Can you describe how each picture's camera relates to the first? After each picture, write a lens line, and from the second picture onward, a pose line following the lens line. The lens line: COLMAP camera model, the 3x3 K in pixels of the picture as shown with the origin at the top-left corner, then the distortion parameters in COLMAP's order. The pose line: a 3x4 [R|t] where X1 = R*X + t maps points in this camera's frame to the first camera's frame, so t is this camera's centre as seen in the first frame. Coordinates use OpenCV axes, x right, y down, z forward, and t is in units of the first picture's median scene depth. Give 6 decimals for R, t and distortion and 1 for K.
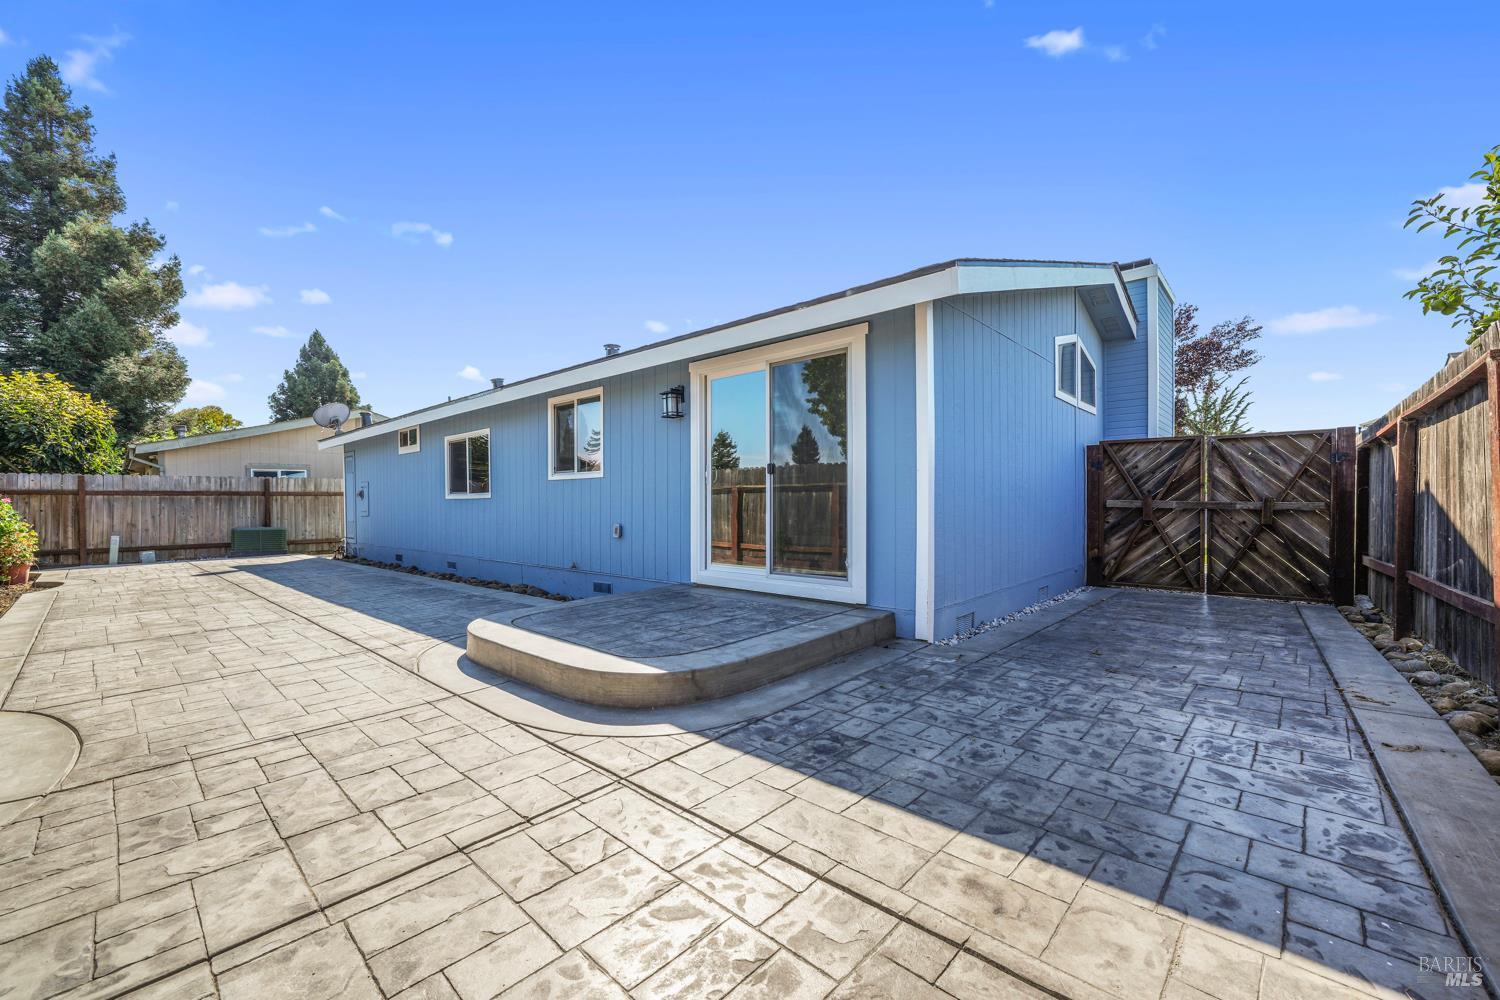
lens RADIAL K [[593.7, 0, 741.3], [0, 593.7, 506.2], [0, 0, 1]] dist [-0.010164, 0.003070]
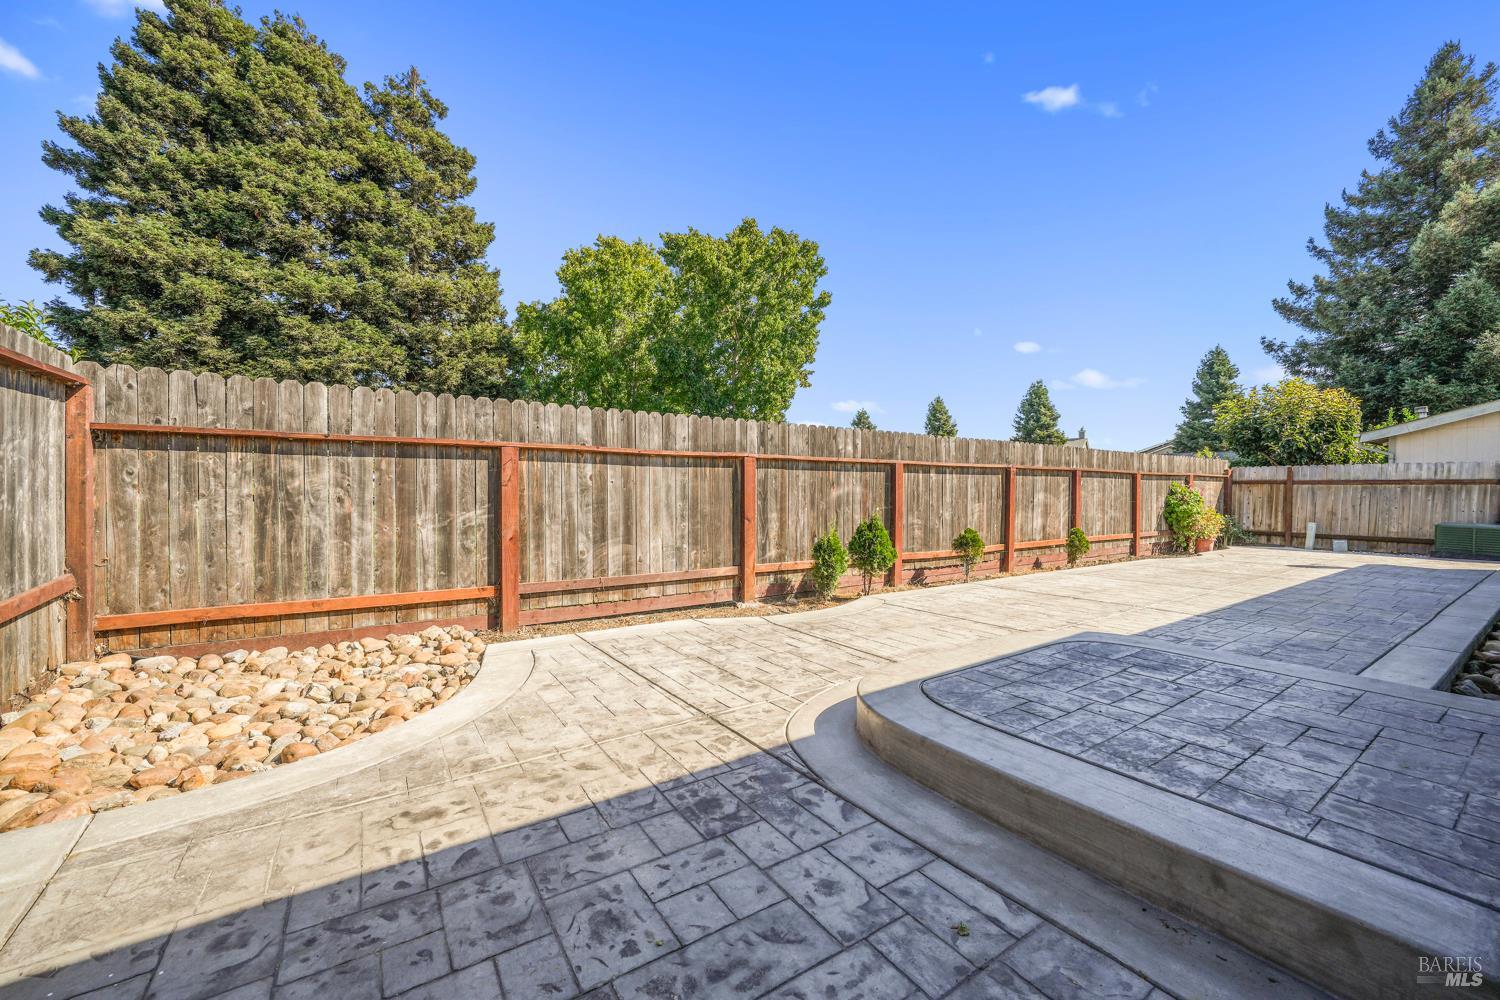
lens RADIAL K [[593.7, 0, 764.6], [0, 593.7, 500.5], [0, 0, 1]] dist [-0.010164, 0.003070]
pose [[-0.206026, 0.028597, -0.978129, 0.807741], [-0.012428, 0.999416, 0.031837, -0.048715], [0.978468, 0.018715, -0.205550, 1.062243]]
